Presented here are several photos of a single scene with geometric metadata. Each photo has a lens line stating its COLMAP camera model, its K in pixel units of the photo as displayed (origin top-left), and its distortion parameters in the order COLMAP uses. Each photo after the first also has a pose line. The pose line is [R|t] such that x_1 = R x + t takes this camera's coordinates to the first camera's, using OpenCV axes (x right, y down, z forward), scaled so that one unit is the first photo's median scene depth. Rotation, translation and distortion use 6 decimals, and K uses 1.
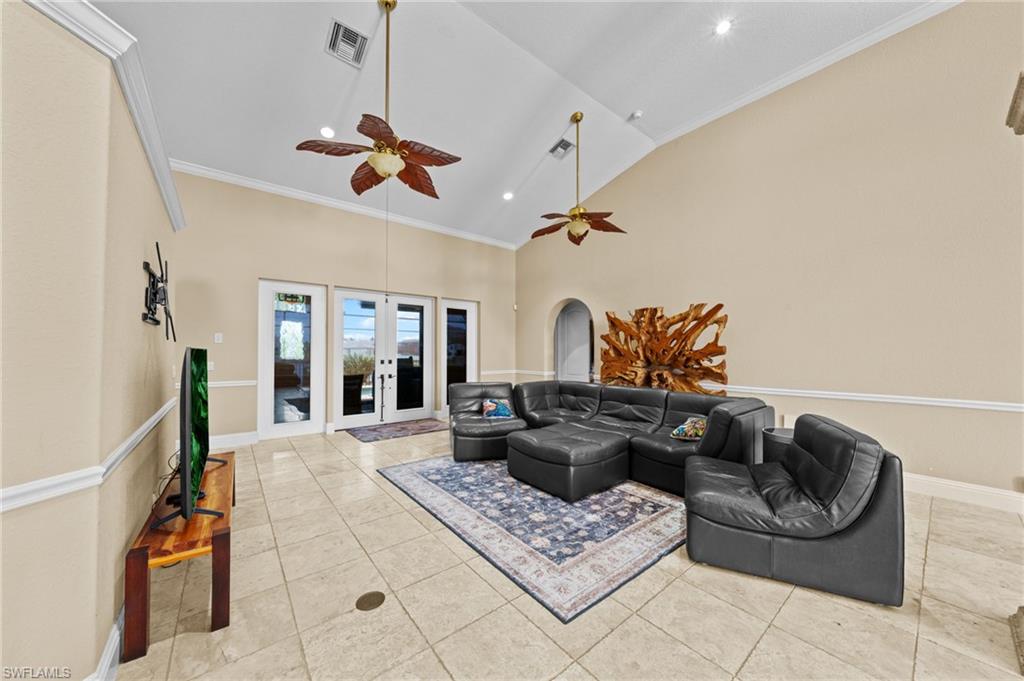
lens RADIAL K [[353.6, 0, 508.3], [0, 353.6, 353.1], [0, 0, 1]] dist [-0.001441, -0.000127]
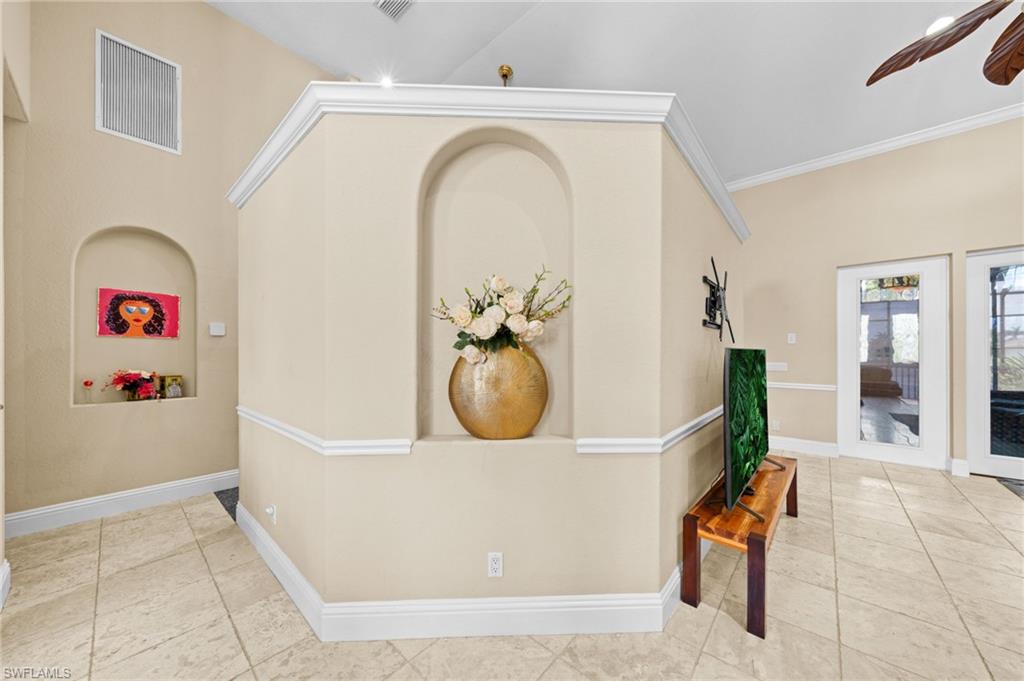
lens RADIAL K [[353.6, 0, 508.3], [0, 353.6, 353.1], [0, 0, 1]] dist [-0.001441, -0.000127]
pose [[0.164518, 0.003326, -0.986368, 0.030536], [-0.005400, 0.999982, 0.002472, 0.000242], [0.986359, 0.004920, 0.164533, 0.144882]]
